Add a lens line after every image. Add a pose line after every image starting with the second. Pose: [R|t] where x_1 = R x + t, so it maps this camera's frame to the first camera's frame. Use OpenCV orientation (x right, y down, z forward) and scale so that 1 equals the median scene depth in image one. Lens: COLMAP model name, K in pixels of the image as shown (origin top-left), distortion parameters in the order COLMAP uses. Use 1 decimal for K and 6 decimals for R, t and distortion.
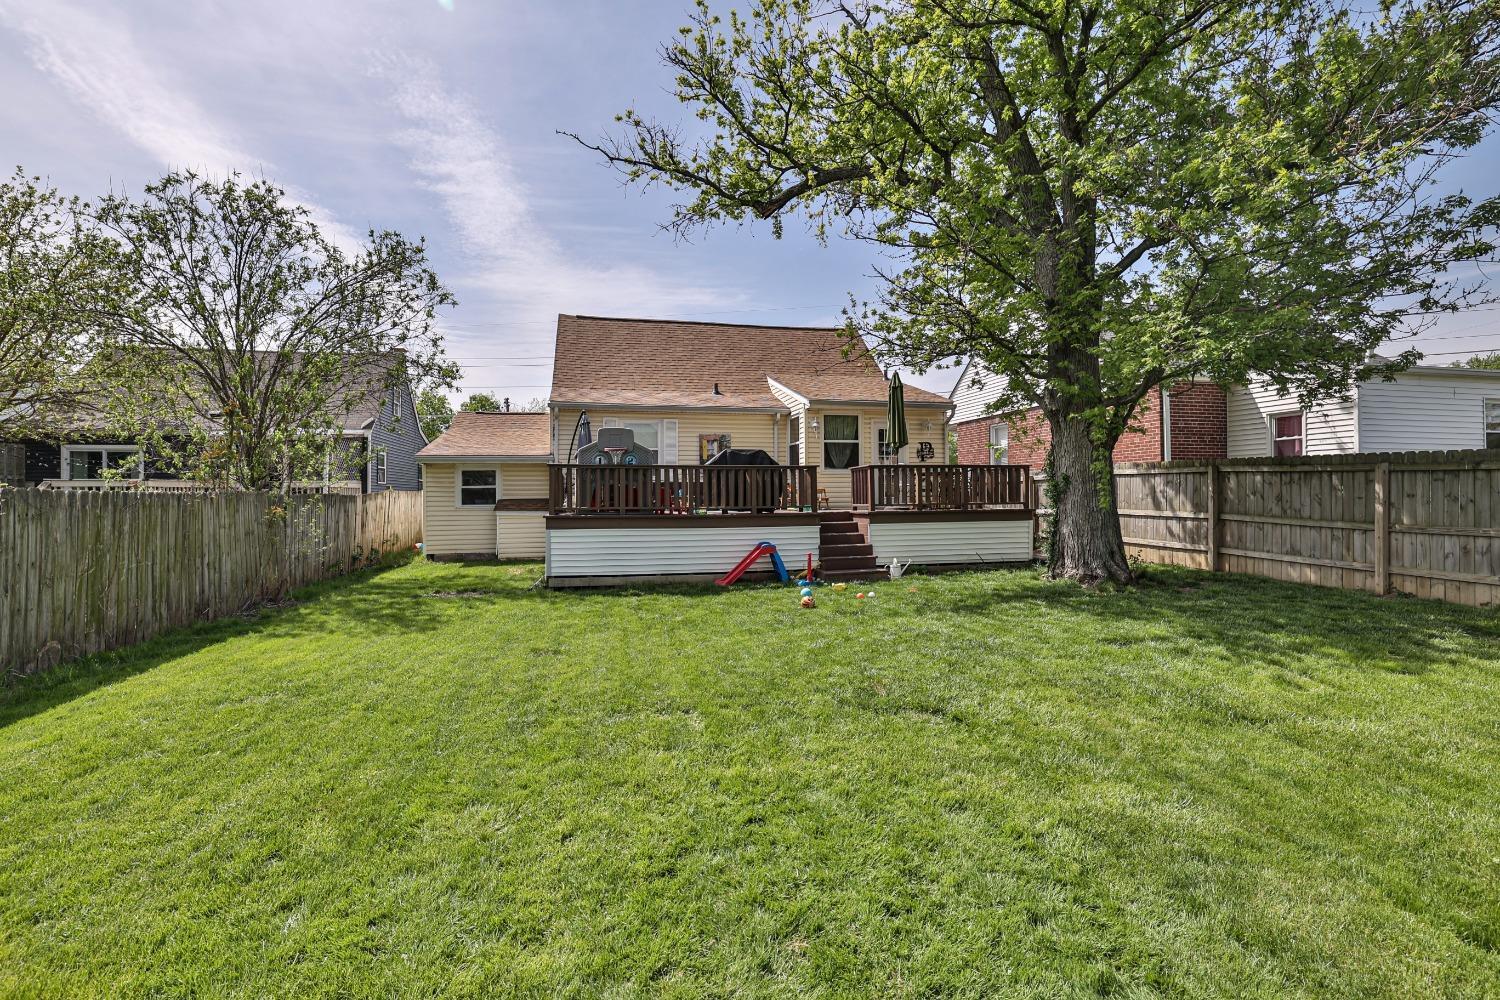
lens RADIAL K [[671.5, 0, 748.8], [0, 671.5, 495.7], [0, 0, 1]] dist [-0.041984, 0.003196]
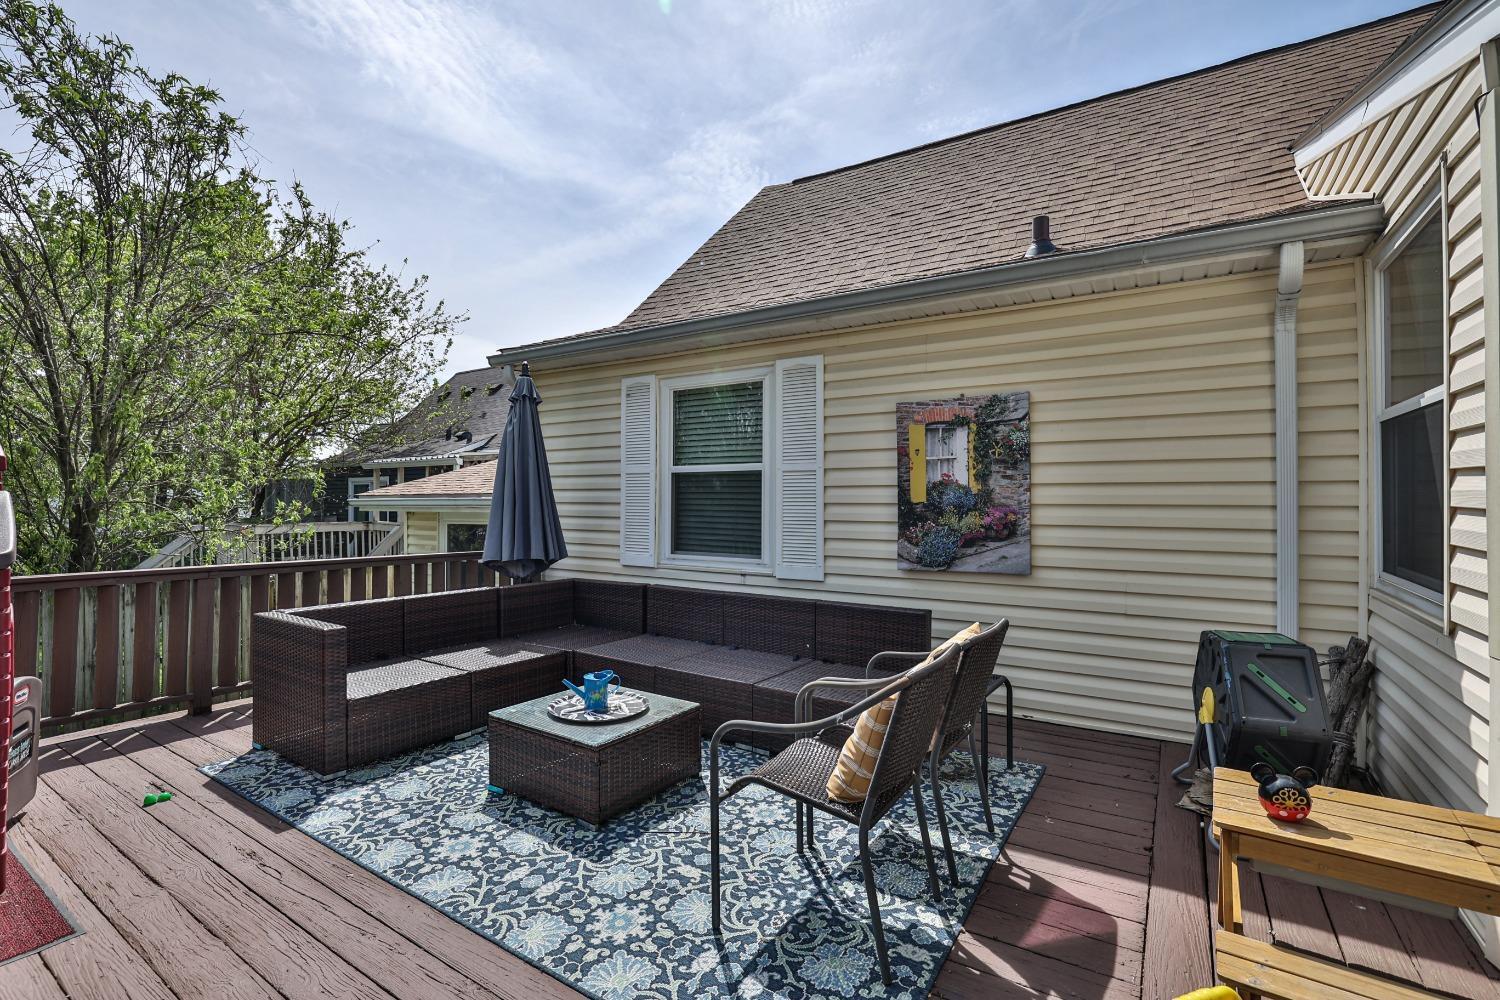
lens RADIAL K [[671.5, 0, 754.4], [0, 671.5, 487.0], [0, 0, 1]] dist [-0.041984, 0.003196]
pose [[0.695222, -0.010053, -0.718725, 0.068558], [0.002868, 0.999933, -0.011213, -0.055733], [0.718789, 0.005734, 0.695204, 0.766132]]
